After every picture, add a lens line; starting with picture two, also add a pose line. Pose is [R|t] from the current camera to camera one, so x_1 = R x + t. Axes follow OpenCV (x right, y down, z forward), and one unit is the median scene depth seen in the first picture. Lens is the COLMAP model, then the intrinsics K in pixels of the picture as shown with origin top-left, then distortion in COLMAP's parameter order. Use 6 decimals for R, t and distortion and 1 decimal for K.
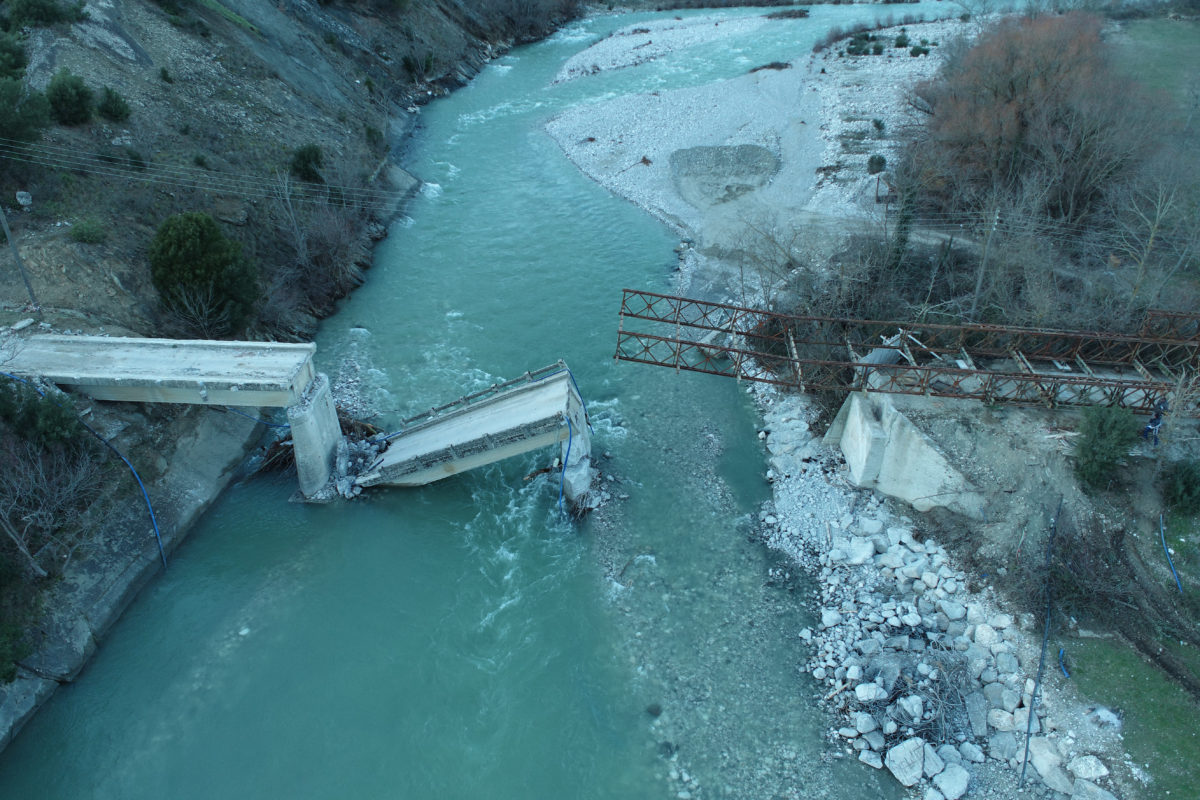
lens RADIAL K [[816.3, 0, 598.2], [0, 816.3, 394.9], [0, 0, 1]] dist [-0.014659, -0.001869]
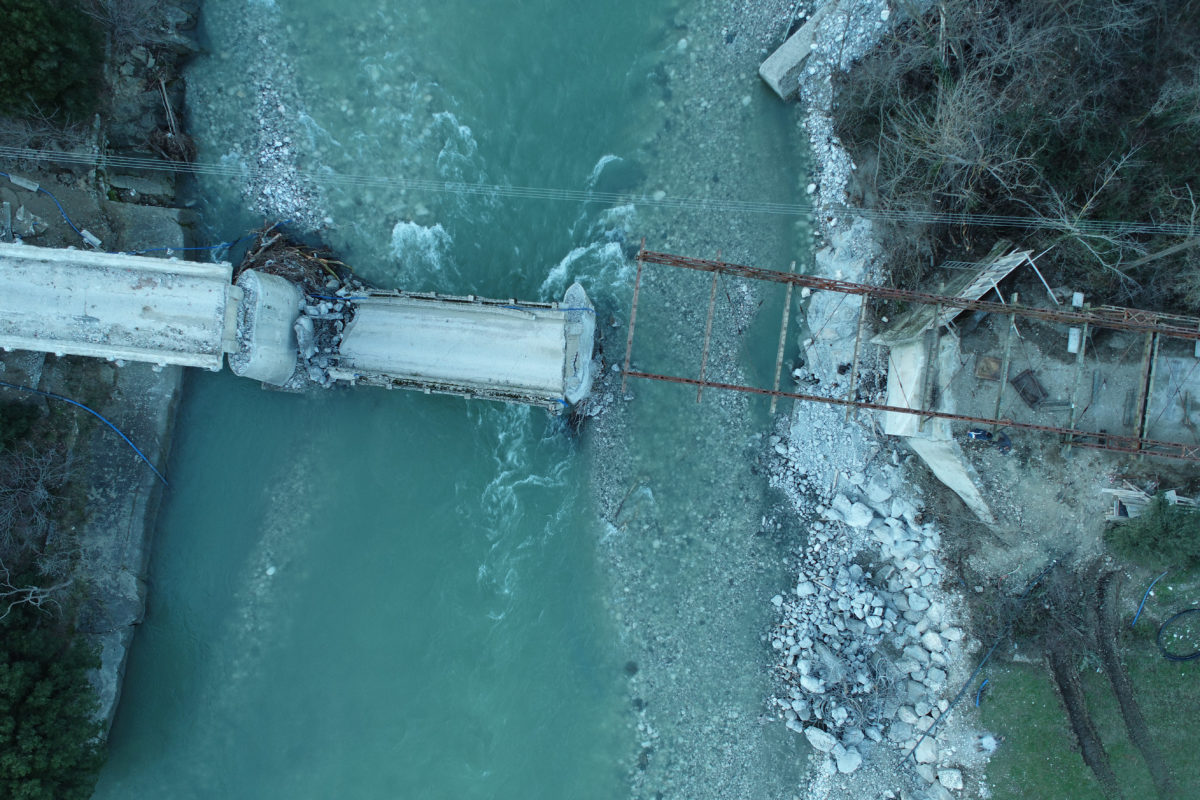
lens RADIAL K [[816.3, 0, 599.5], [0, 816.3, 396.3], [0, 0, 1]] dist [-0.014659, -0.001869]
pose [[0.998702, 0.050610, -0.005763, 0.006032], [-0.022154, 0.533451, 0.845541, -0.808933], [0.045867, -0.844316, 0.533879, 0.651176]]
